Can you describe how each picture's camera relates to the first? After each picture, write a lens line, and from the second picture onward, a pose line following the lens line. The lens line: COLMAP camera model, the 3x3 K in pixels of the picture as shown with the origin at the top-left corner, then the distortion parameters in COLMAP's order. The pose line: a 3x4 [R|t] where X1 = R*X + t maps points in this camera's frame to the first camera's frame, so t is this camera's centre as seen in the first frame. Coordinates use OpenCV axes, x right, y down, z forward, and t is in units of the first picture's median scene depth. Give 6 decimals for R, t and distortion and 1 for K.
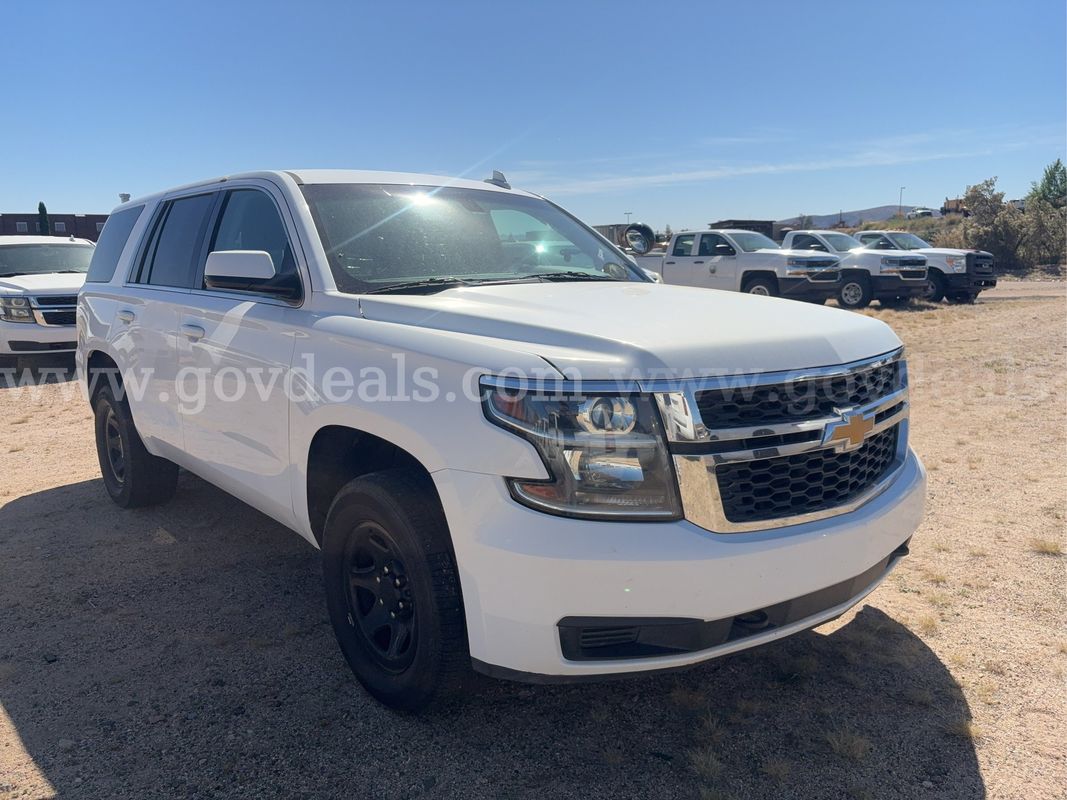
lens RADIAL K [[1011.6, 0, 533.5], [0, 1011.6, 400.0], [0, 0, 1]] dist [0.250331, -0.003481]
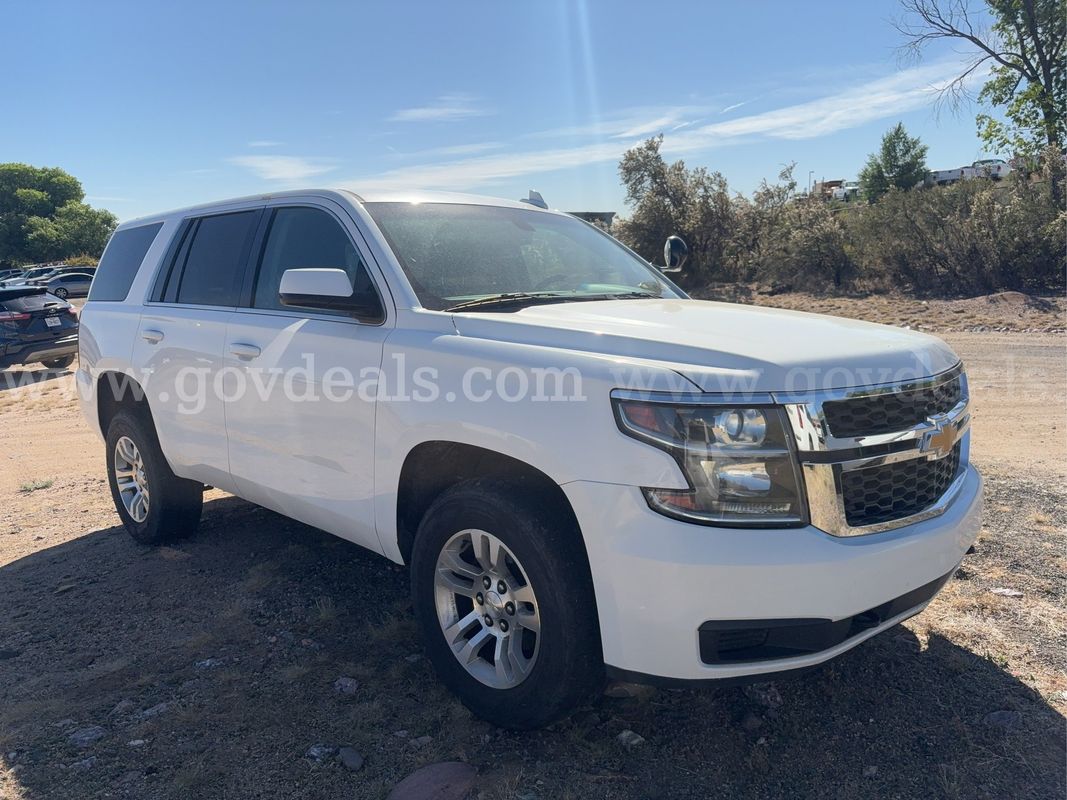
lens RADIAL K [[1011.6, 0, 533.5], [0, 1011.6, 400.0], [0, 0, 1]] dist [0.250331, -0.003481]
pose [[0.992386, -0.012247, 0.122558, -0.238170], [0.014115, 0.999797, -0.014392, 0.000092], [-0.122357, 0.016012, 0.992357, -0.014507]]
